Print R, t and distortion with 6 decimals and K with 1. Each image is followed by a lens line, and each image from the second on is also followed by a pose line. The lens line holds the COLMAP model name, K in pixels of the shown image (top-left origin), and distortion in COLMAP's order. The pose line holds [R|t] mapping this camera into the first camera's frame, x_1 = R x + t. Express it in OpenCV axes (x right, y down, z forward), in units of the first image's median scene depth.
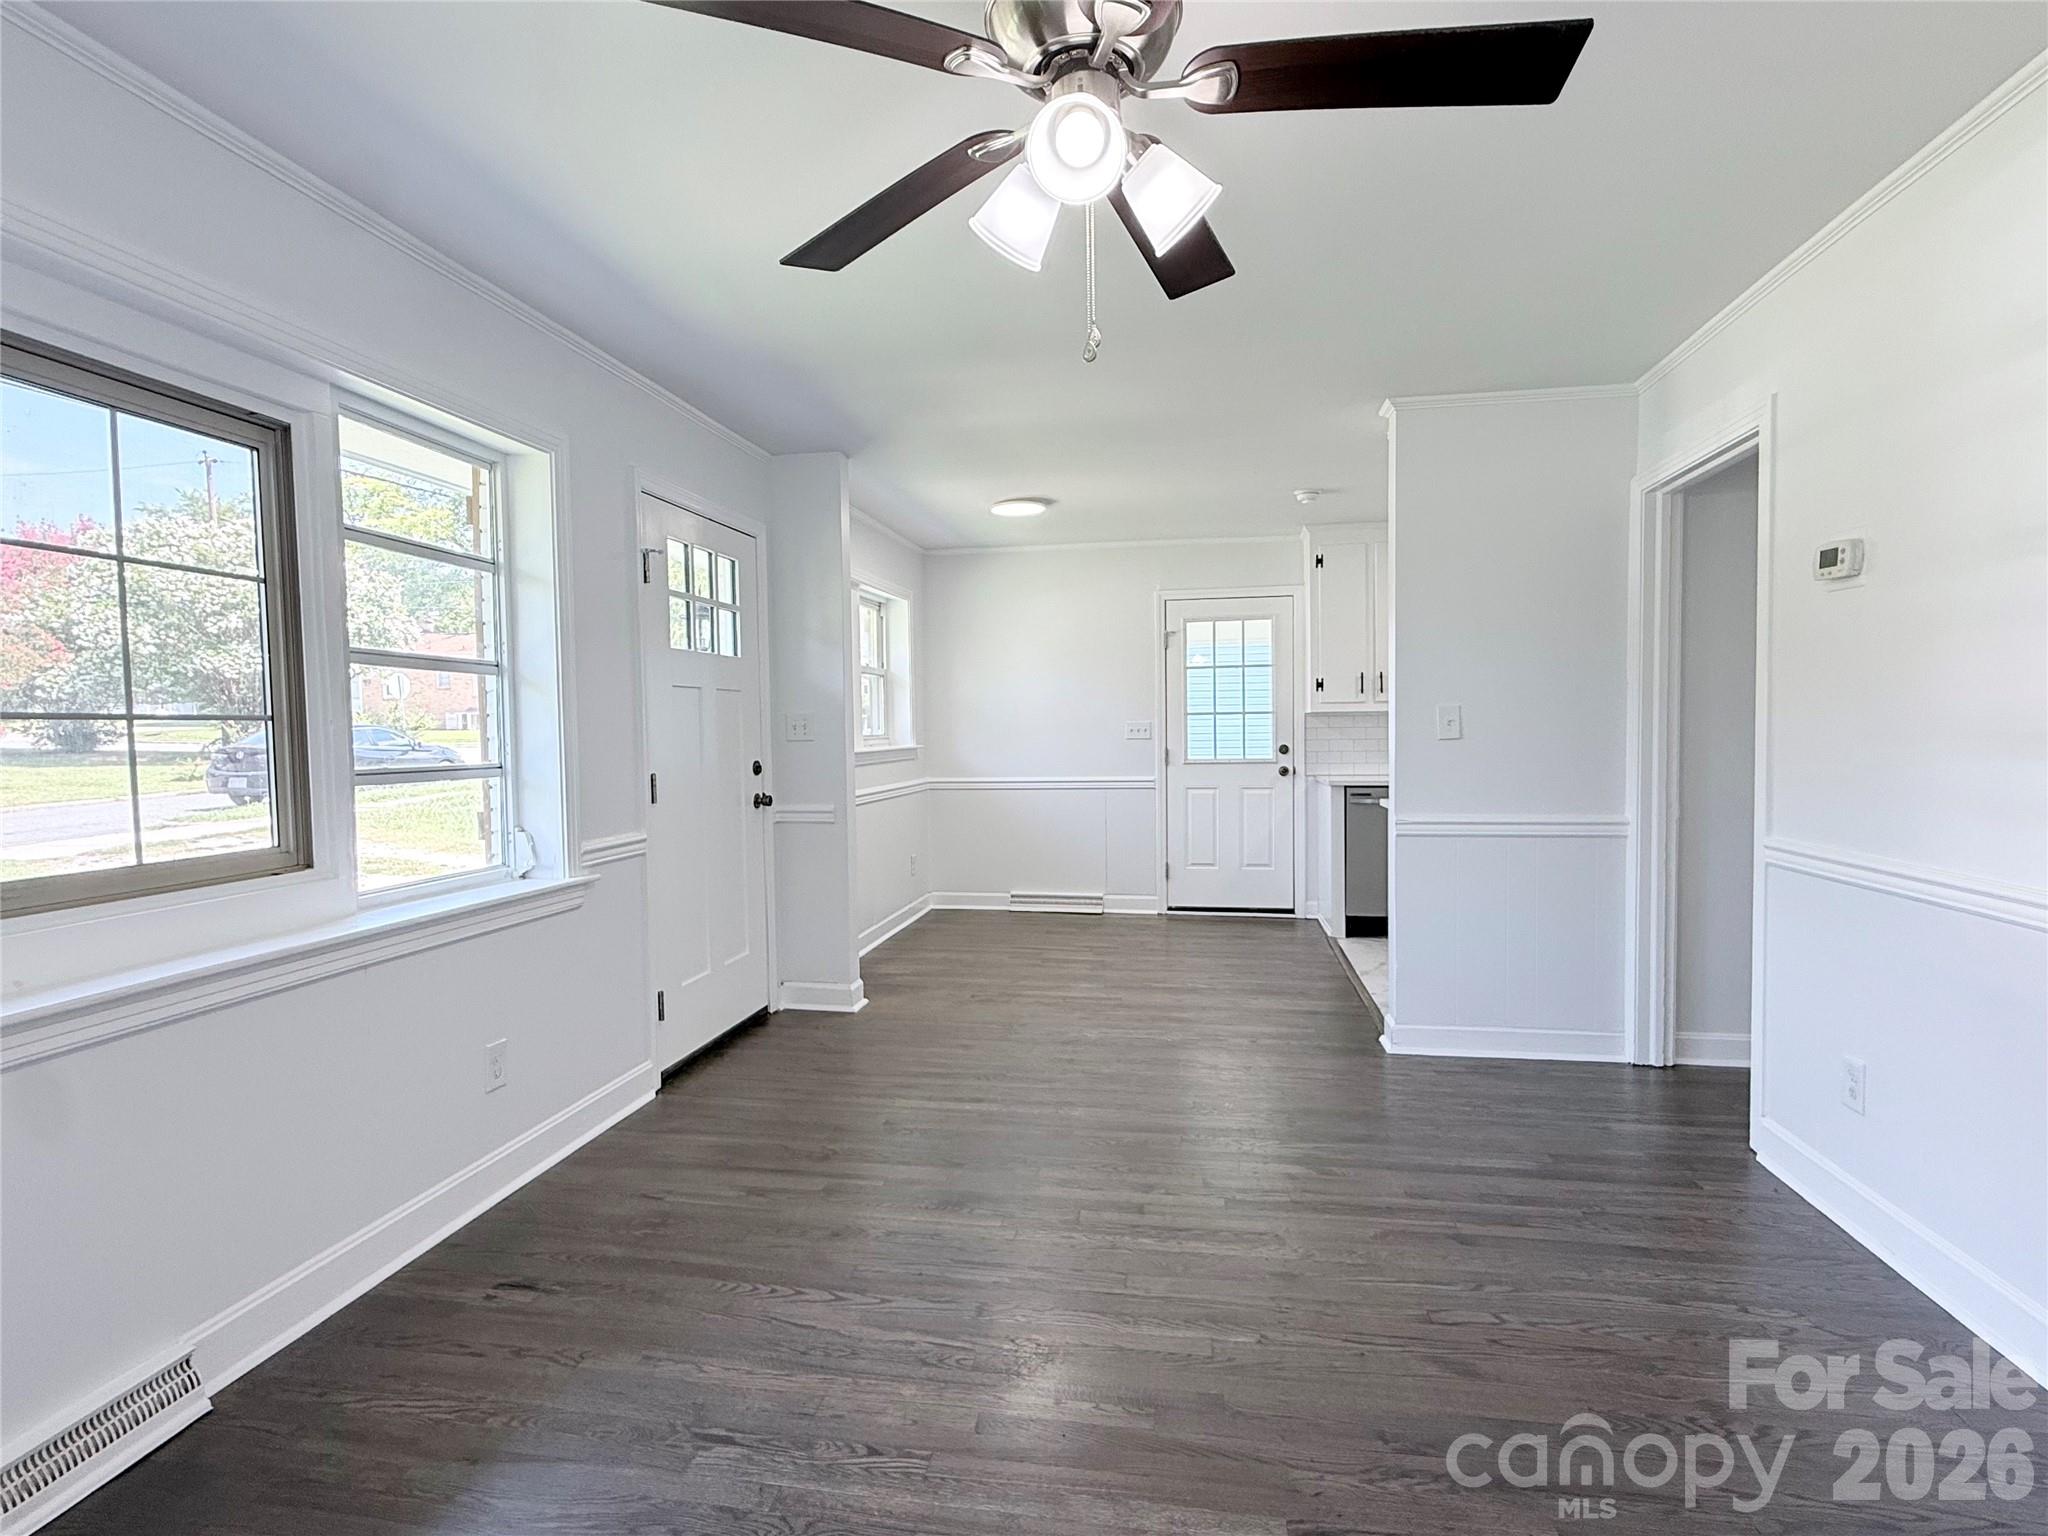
lens RADIAL K [[1032.6, 0, 1020.3], [0, 1032.6, 771.1], [0, 0, 1]] dist [0.000001, 0.000598]
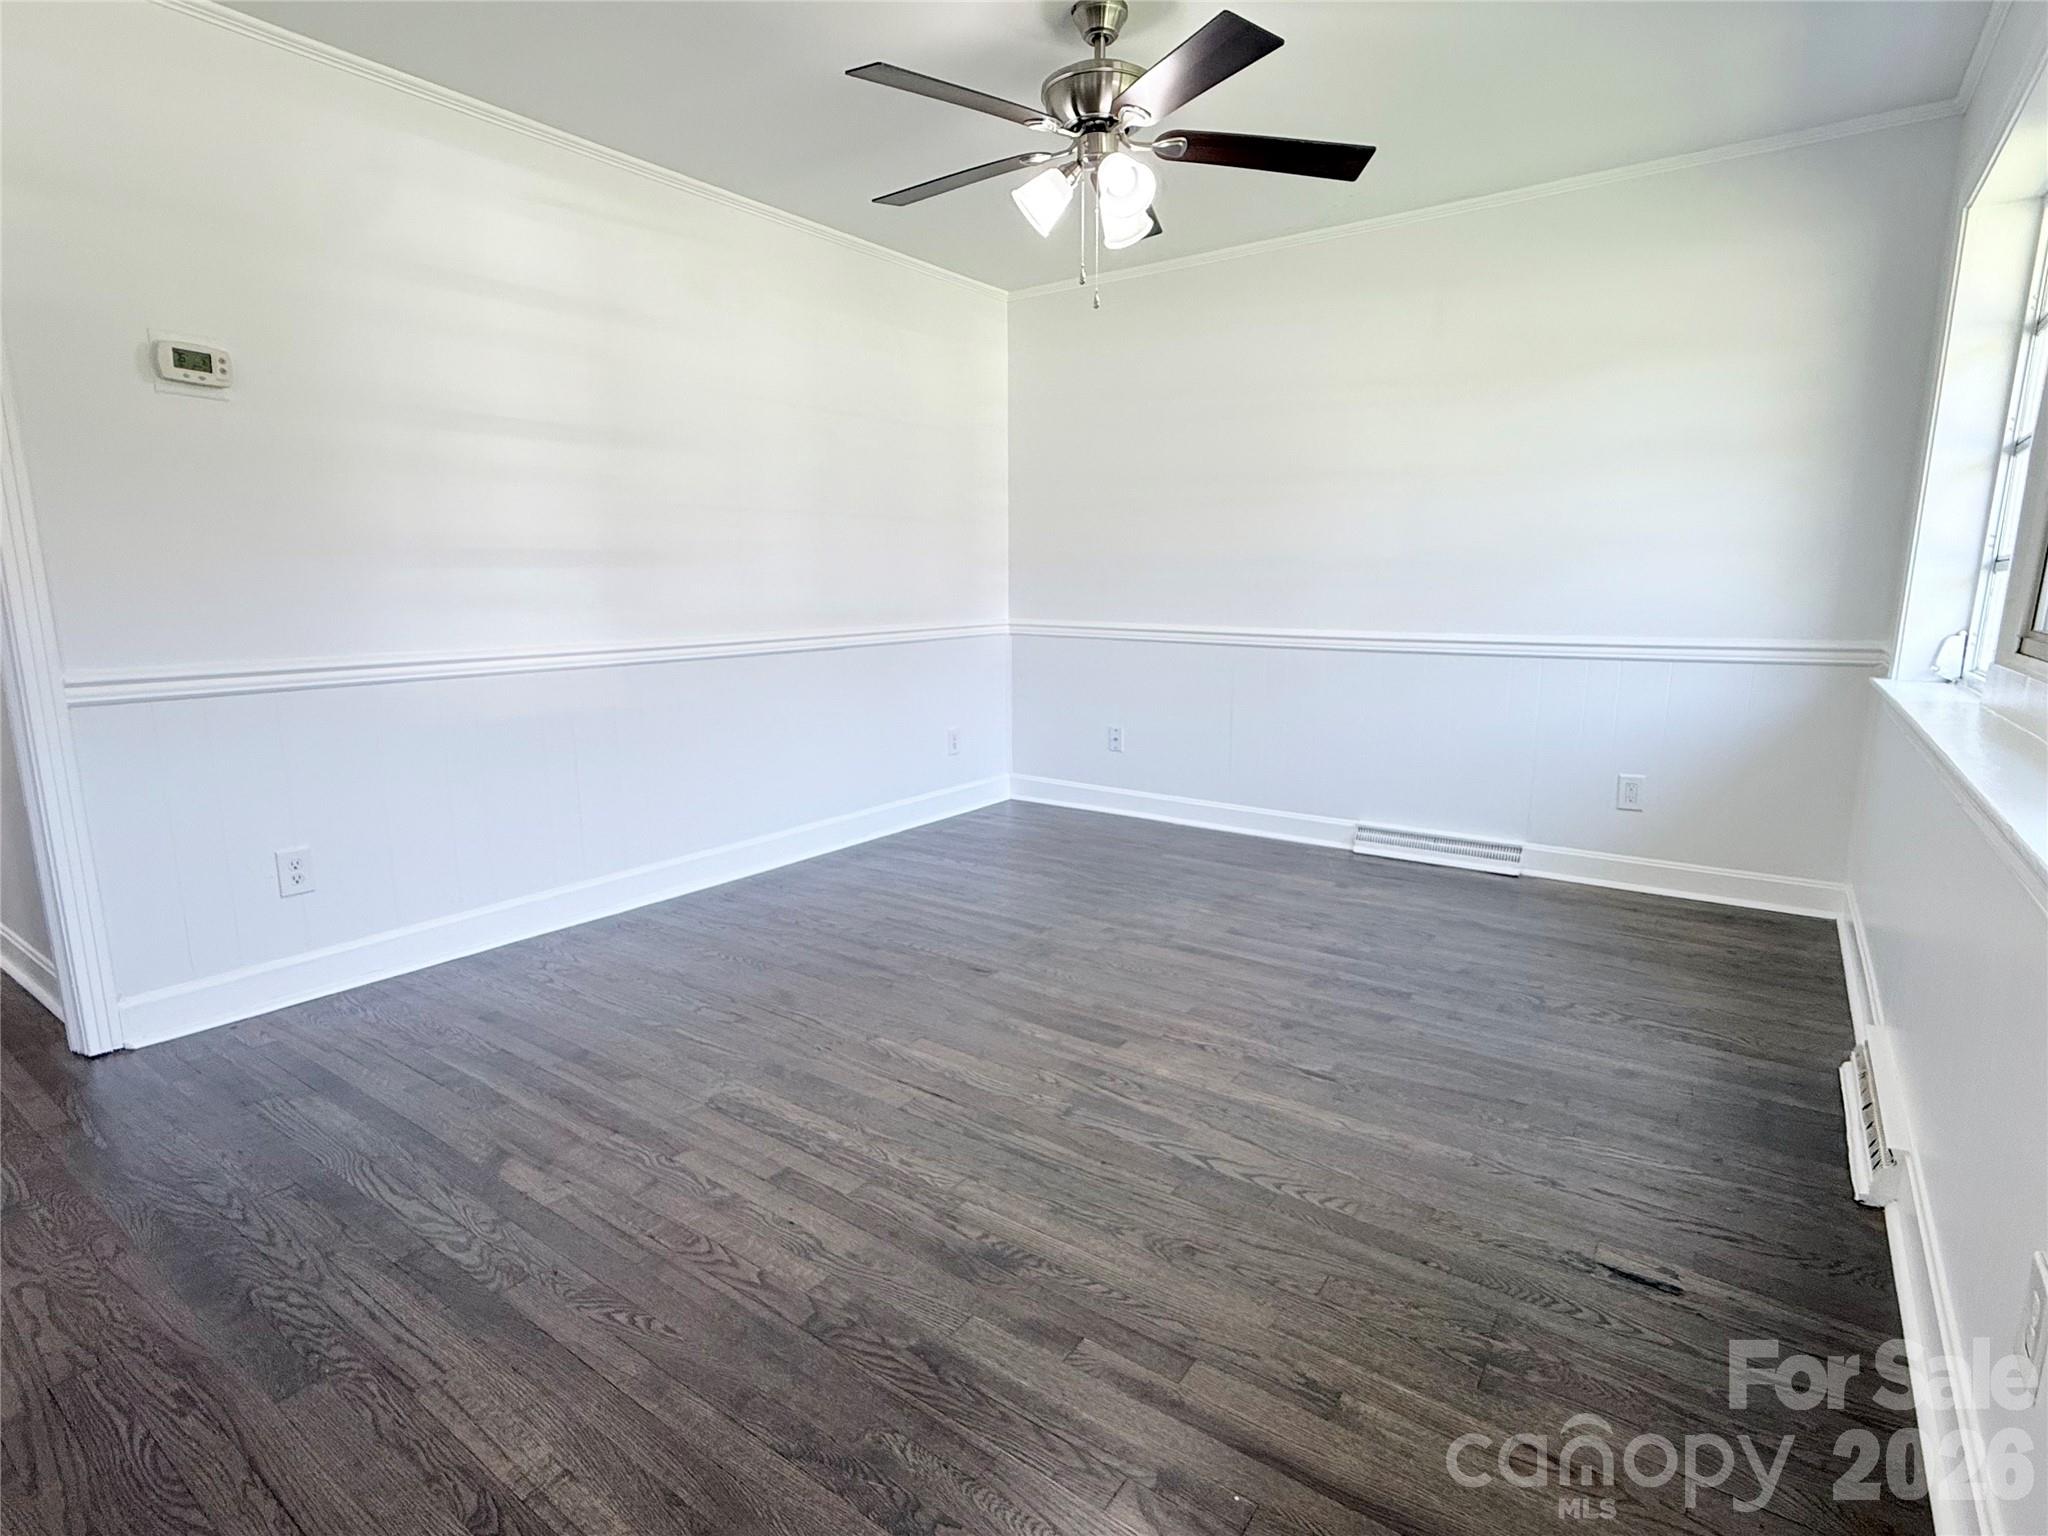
lens RADIAL K [[1032.6, 0, 1021.2], [0, 1032.6, 769.8], [0, 0, 1]] dist [0.000001, 0.000598]
pose [[-0.899698, -0.059254, 0.432472, -0.260520], [0.035987, 0.977303, 0.208768, -0.003893], [-0.435027, 0.203391, -0.877145, 1.162538]]
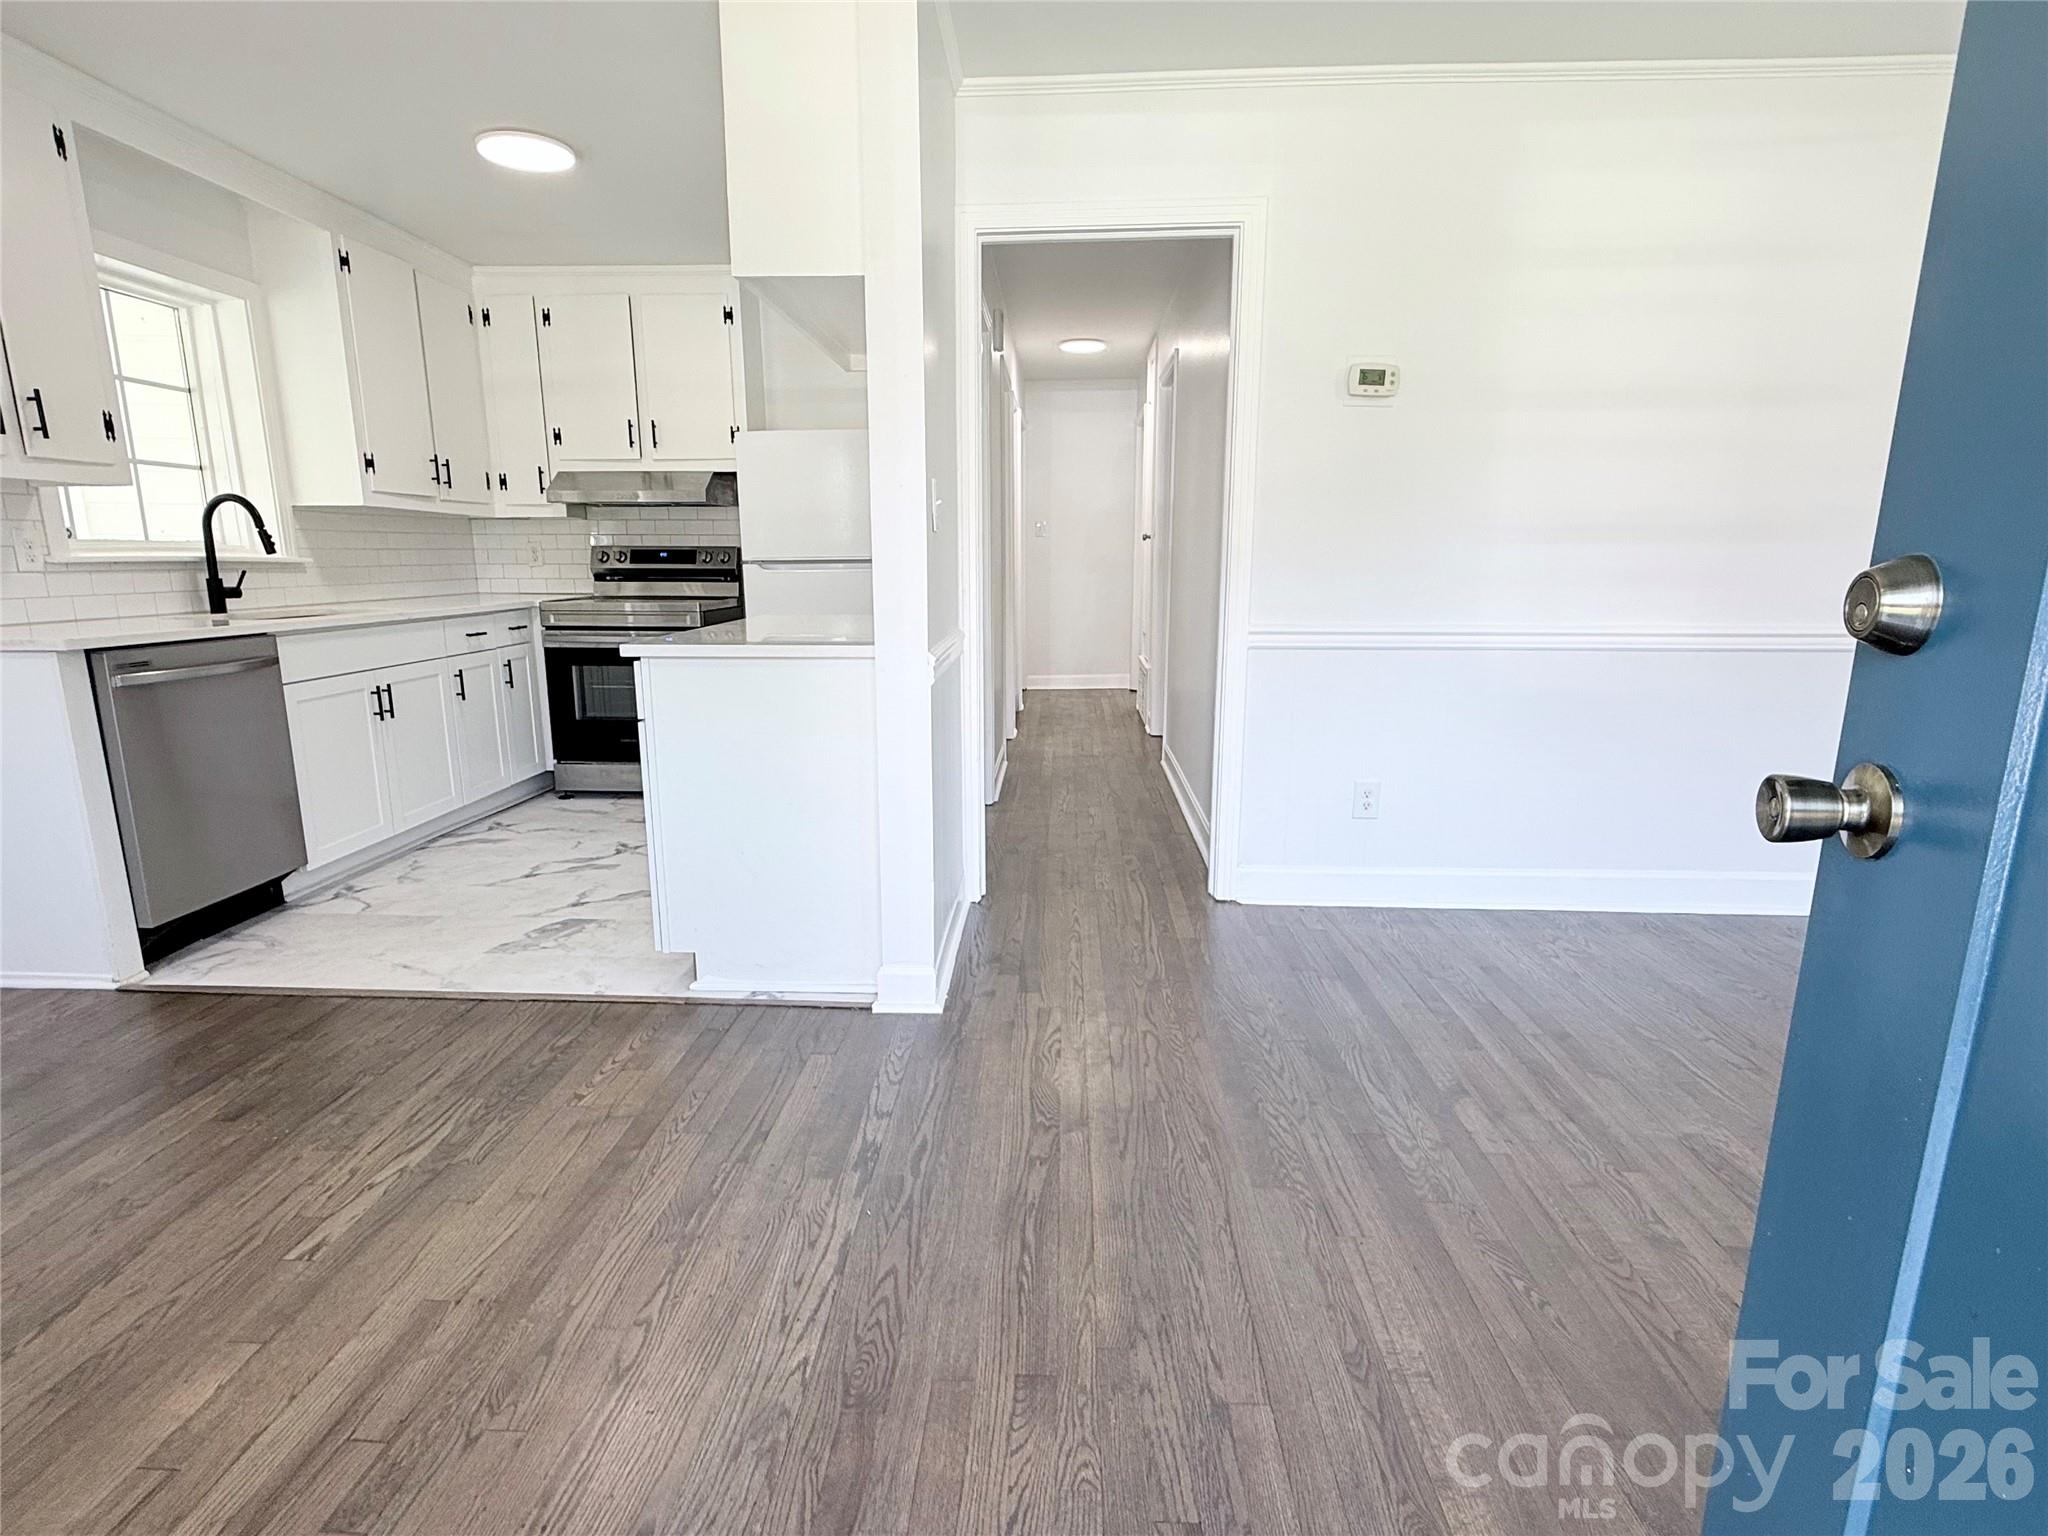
lens RADIAL K [[1032.6, 0, 1017.3], [0, 1032.6, 768.6], [0, 0, 1]] dist [0.000001, 0.000598]
pose [[-0.127710, -0.188682, 0.973699, -0.302294], [0.041599, 0.979855, 0.195331, -0.009254], [-0.990939, 0.065450, -0.117288, 1.154101]]
